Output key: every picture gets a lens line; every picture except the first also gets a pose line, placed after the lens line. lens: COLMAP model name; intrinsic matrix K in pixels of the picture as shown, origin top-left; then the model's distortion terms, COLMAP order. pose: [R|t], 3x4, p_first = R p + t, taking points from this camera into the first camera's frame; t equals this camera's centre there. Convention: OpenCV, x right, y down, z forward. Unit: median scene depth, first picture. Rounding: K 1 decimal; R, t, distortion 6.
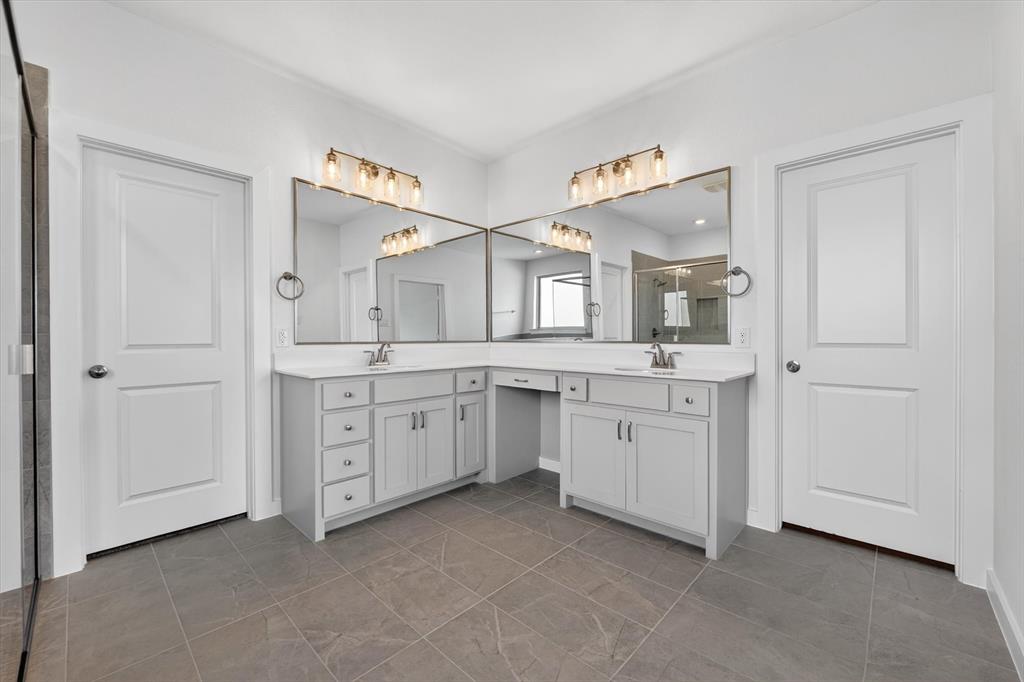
lens RADIAL K [[409.8, 0, 516.1], [0, 409.8, 336.7], [0, 0, 1]] dist [-0.009271, -0.000298]
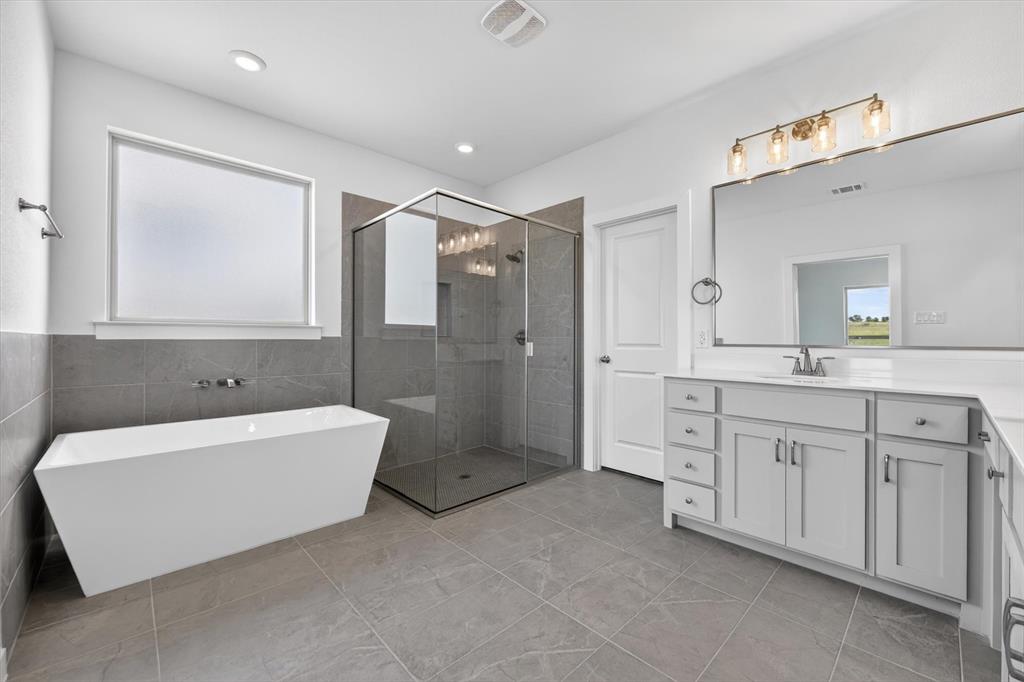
lens RADIAL K [[409.8, 0, 516.1], [0, 409.8, 336.7], [0, 0, 1]] dist [-0.009271, -0.000298]
pose [[-0.057780, -0.004772, -0.998318, 0.577491], [-0.000910, 0.999988, -0.004727, 0.000813], [0.998329, 0.000635, -0.057784, 0.614508]]
